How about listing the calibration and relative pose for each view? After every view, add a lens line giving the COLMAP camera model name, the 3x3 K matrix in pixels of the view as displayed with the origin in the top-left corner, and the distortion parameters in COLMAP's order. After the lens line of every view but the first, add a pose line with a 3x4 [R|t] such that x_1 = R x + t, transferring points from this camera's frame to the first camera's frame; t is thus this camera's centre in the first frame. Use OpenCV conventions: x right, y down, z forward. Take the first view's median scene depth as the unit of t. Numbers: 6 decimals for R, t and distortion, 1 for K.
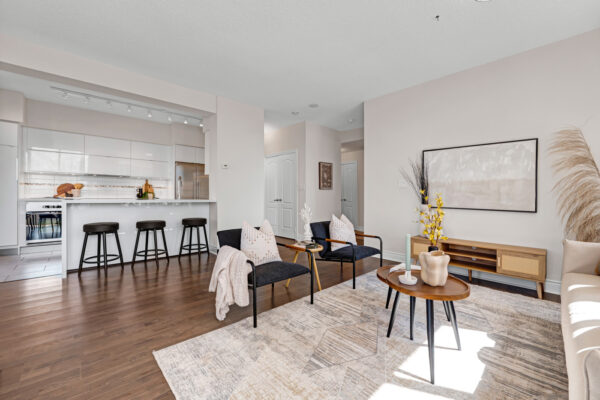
lens RADIAL K [[246.4, 0, 300.9], [0, 246.4, 195.6], [0, 0, 1]] dist [-0.012664, 0.001408]
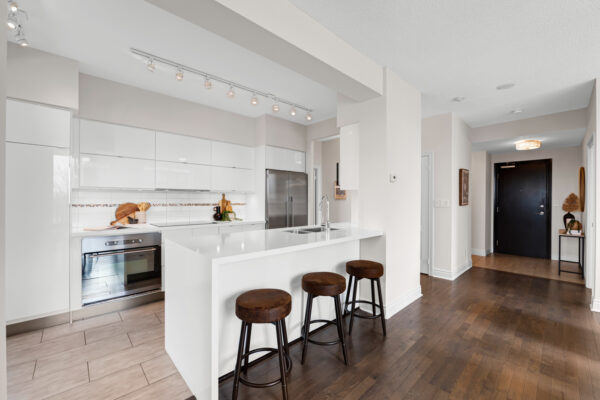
lens RADIAL K [[246.4, 0, 298.4], [0, 246.4, 198.1], [0, 0, 1]] dist [-0.012664, 0.001408]
pose [[0.999972, -0.006883, 0.002945, -0.569637], [0.006887, 0.999975, -0.001521, -0.069194], [-0.002934, 0.001541, 0.999995, 0.368453]]
